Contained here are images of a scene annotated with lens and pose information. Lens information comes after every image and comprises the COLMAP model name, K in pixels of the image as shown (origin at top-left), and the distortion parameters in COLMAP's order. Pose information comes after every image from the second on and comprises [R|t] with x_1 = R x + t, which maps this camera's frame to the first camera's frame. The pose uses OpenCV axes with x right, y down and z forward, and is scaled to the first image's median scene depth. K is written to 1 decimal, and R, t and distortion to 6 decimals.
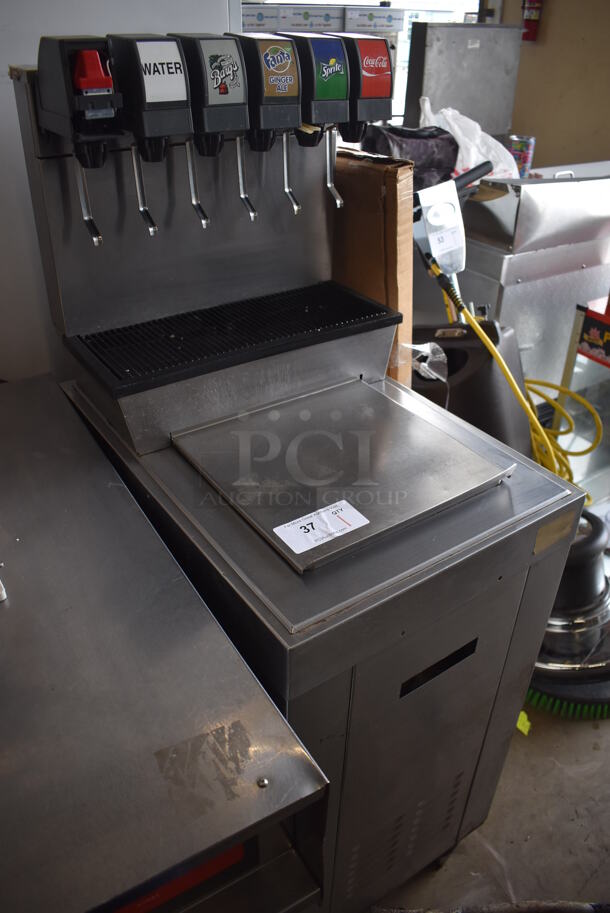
lens RADIAL K [[709.6, 0, 310.0], [0, 709.6, 463.1], [0, 0, 1]] dist [-0.101459, 0.019599]
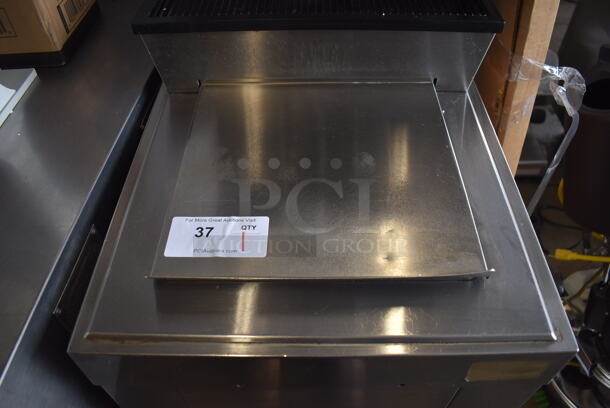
lens RADIAL K [[474.1, 0, 305.3], [0, 474.1, 199.4], [0, 0, 1]] dist [-0.101459, 0.019599]
pose [[0.814866, 0.405914, -0.413797, 0.329178], [-0.291326, 0.903954, 0.313042, -0.169176], [0.501121, -0.134538, 0.854855, 0.548104]]
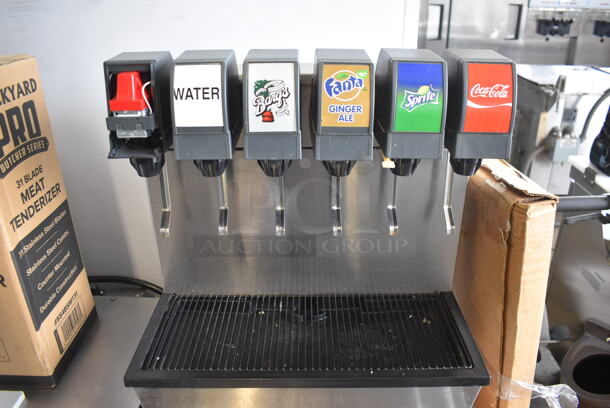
lens RADIAL K [[474.1, 0, 306.3], [0, 474.1, 204.5], [0, 0, 1]] dist [-0.101459, 0.019599]
pose [[0.822459, 0.216559, -0.525988, 0.260852], [-0.291361, 0.954564, -0.062575, -0.412160], [0.488538, 0.204718, 0.848187, 0.531209]]
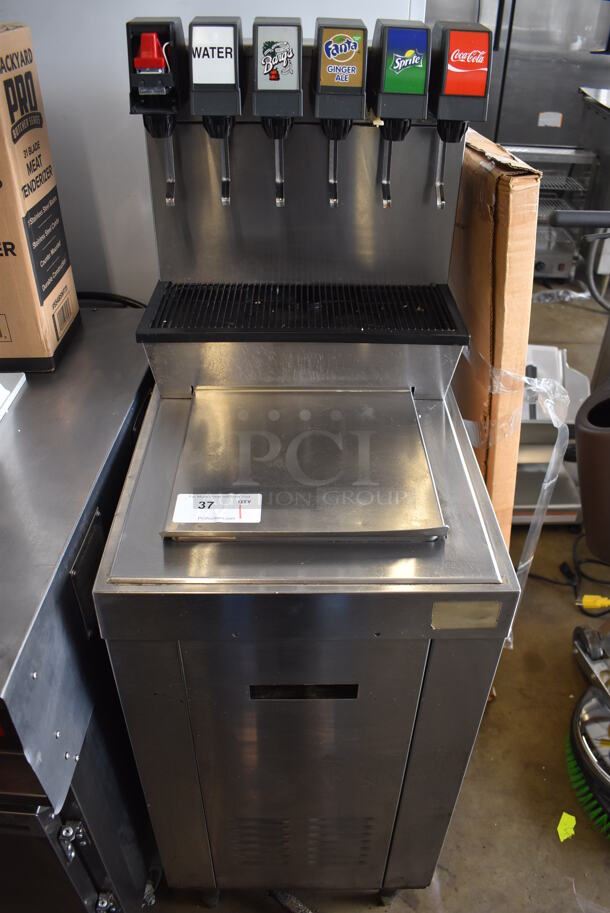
lens RADIAL K [[709.6, 0, 310.5], [0, 709.6, 464.5], [0, 0, 1]] dist [-0.101459, 0.019599]
pose [[0.830793, 0.325169, -0.451717, 0.570251], [-0.303893, 0.944952, 0.121308, -0.136969], [0.466296, 0.036492, 0.883876, 0.142398]]
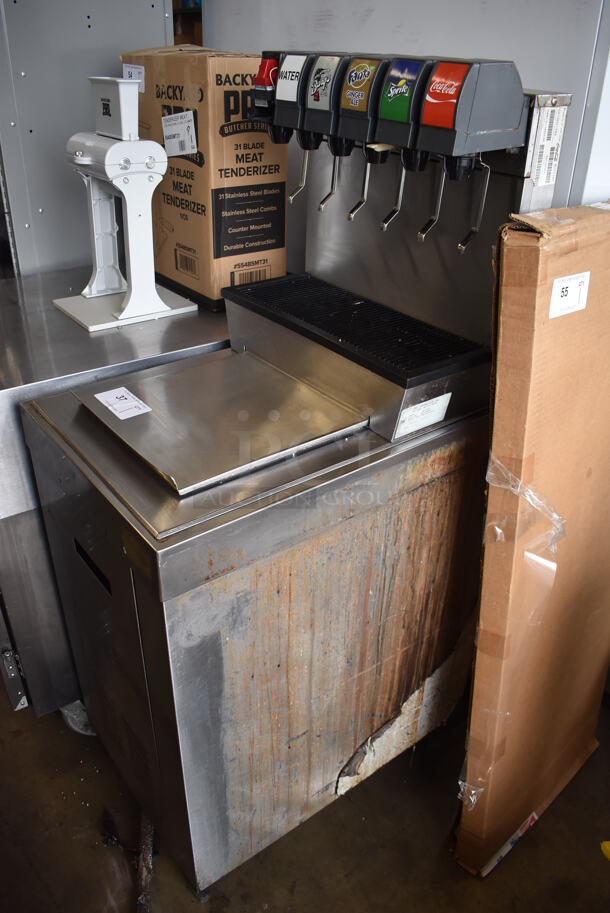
lens RADIAL K [[709.6, 0, 314.3], [0, 709.6, 464.4], [0, 0, 1]] dist [-0.101459, 0.019599]
pose [[0.060070, 0.500381, -0.863719, 1.232413], [-0.571039, 0.726933, 0.381422, -0.534936], [0.818722, 0.470305, 0.329403, 0.903961]]
